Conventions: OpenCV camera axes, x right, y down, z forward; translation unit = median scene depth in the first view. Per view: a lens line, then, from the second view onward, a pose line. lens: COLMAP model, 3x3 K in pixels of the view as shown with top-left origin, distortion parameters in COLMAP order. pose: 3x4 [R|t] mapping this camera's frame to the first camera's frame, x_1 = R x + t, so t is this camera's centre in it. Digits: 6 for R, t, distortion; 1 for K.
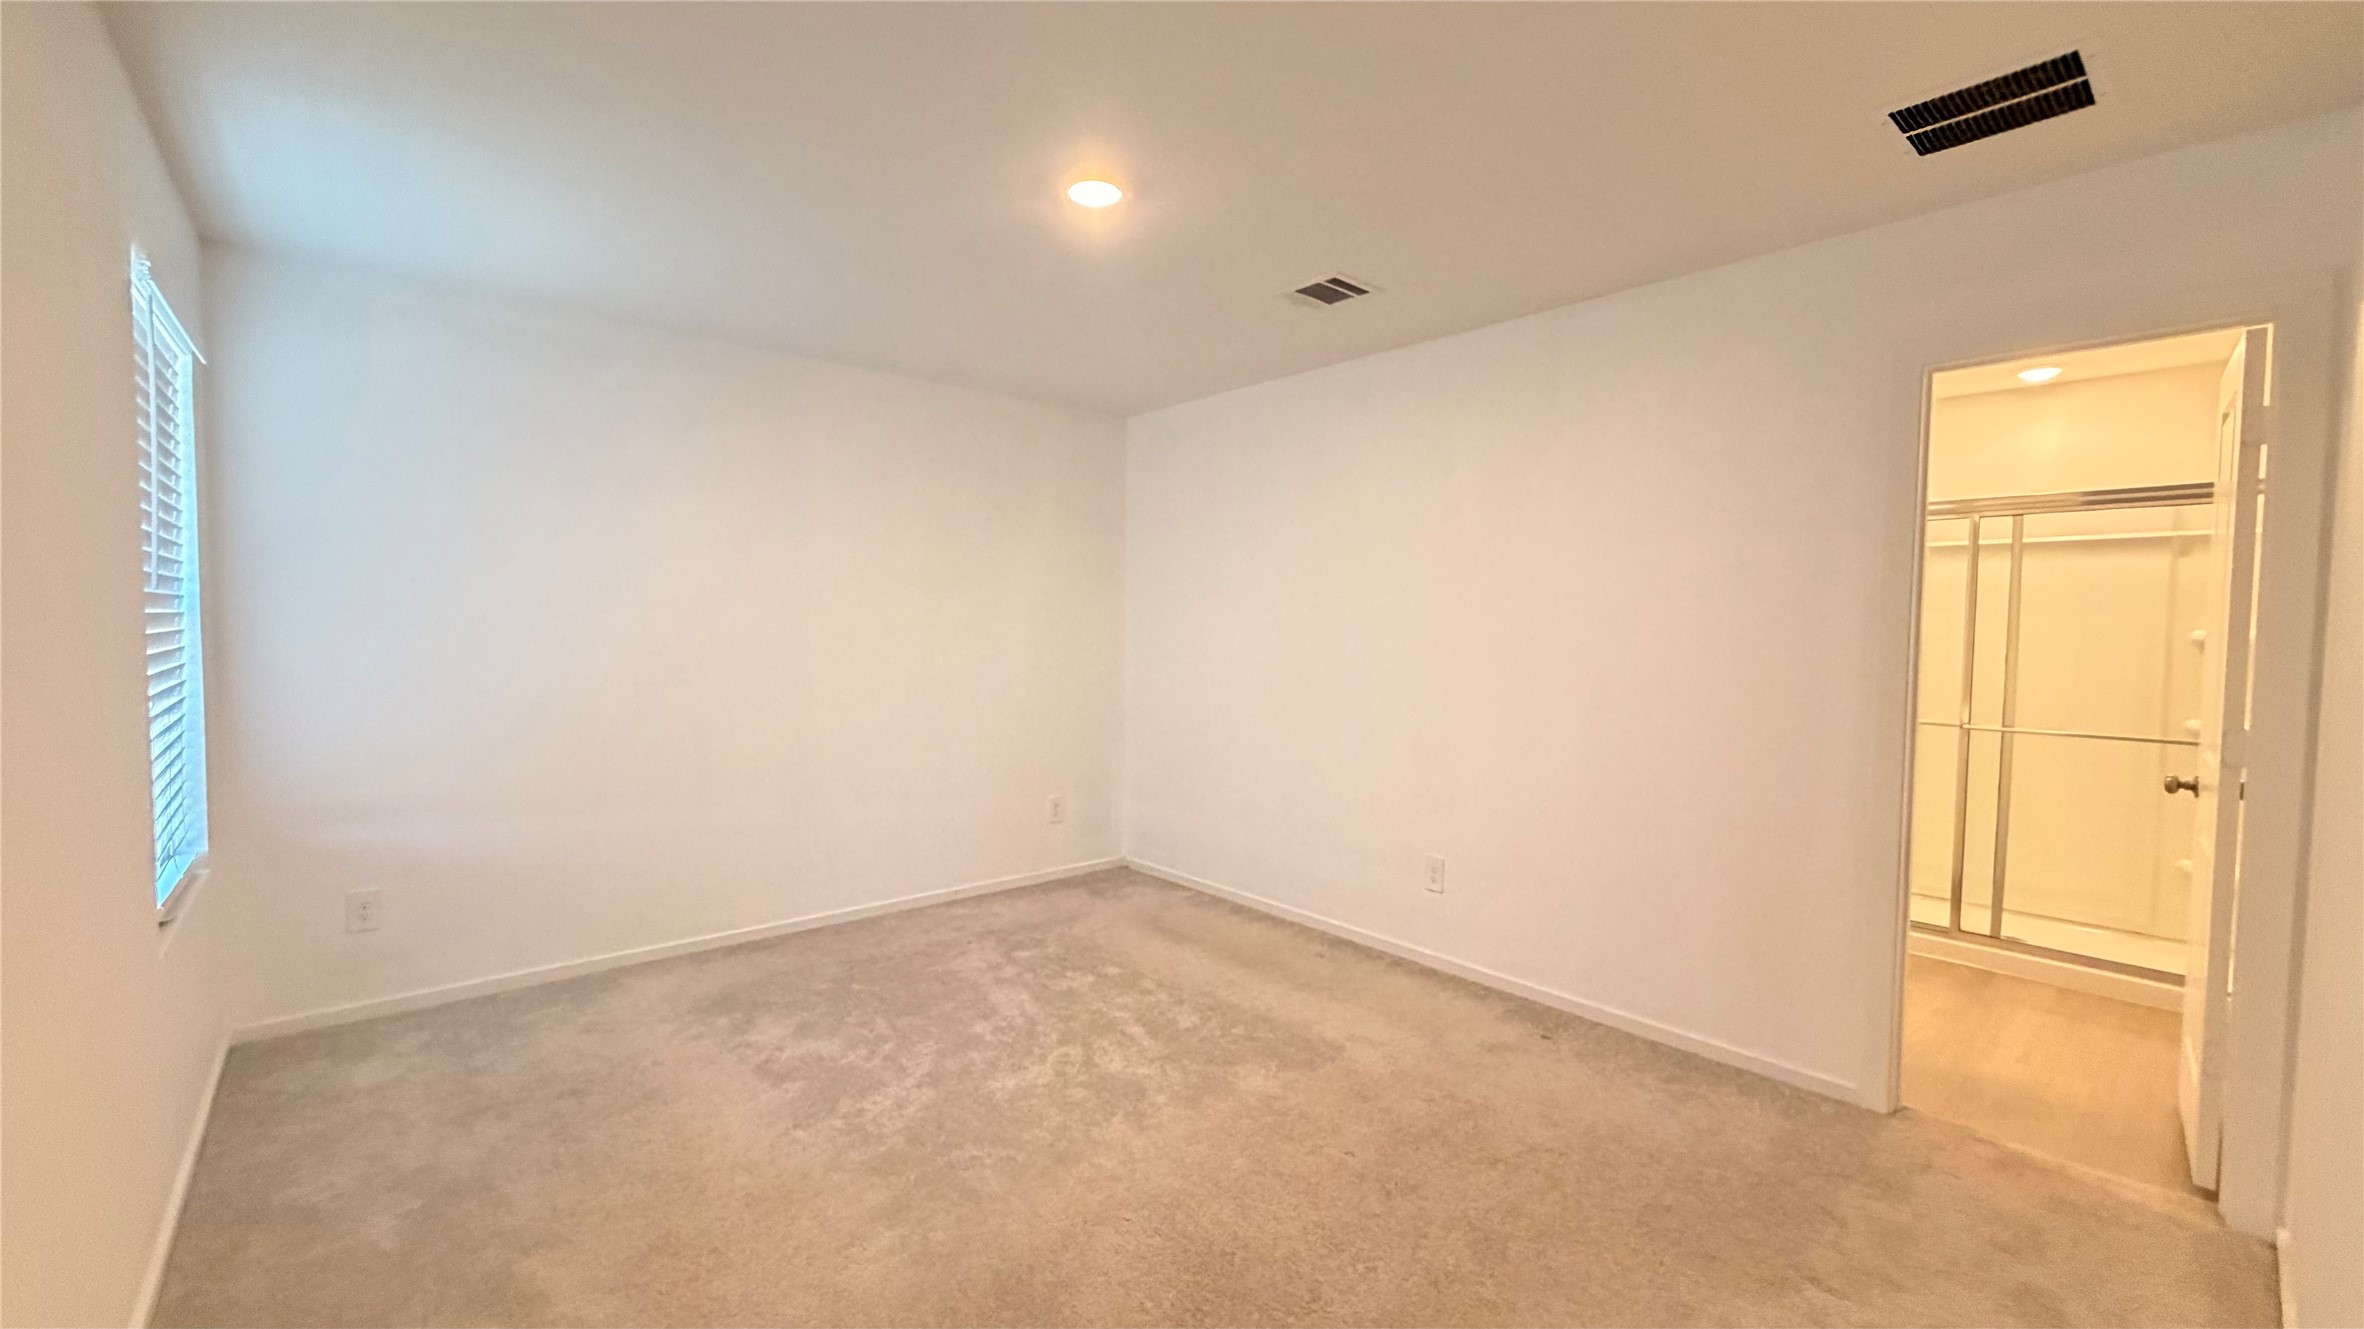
lens RADIAL K [[946.3, 0, 1187.6], [0, 946.3, 665.6], [0, 0, 1]] dist [-0.003479, -0.000036]
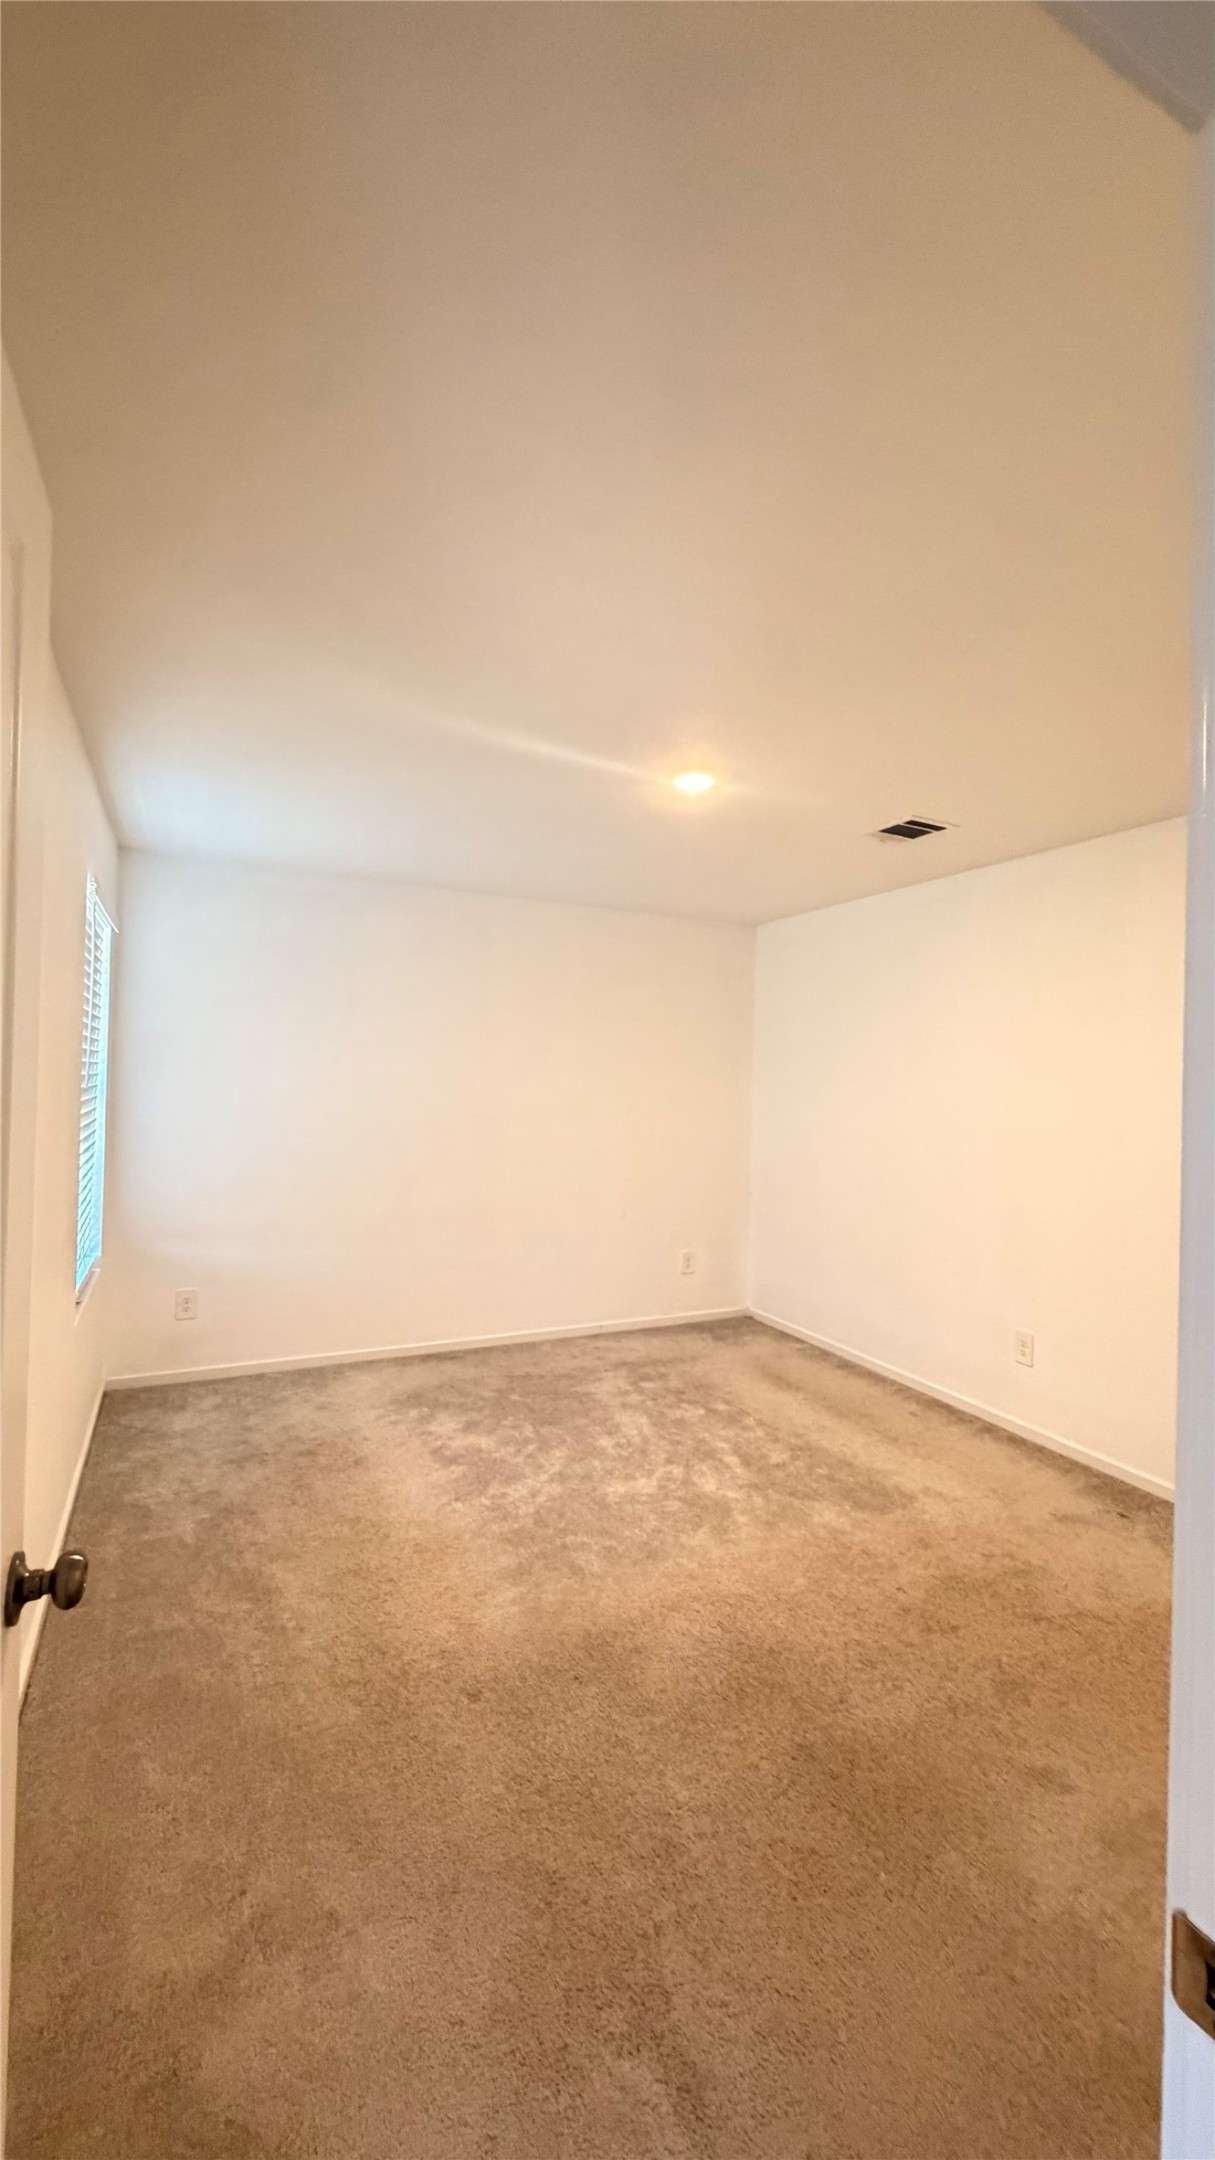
lens RADIAL K [[864.7, 0, 614.4], [0, 864.7, 1072.3], [0, 0, 1]] dist [-0.003479, -0.000036]
pose [[0.965236, 0.009038, -0.261225, 0.095795], [-0.024845, 0.998050, -0.057269, -0.034431], [0.260198, 0.061768, 0.963577, -0.118854]]
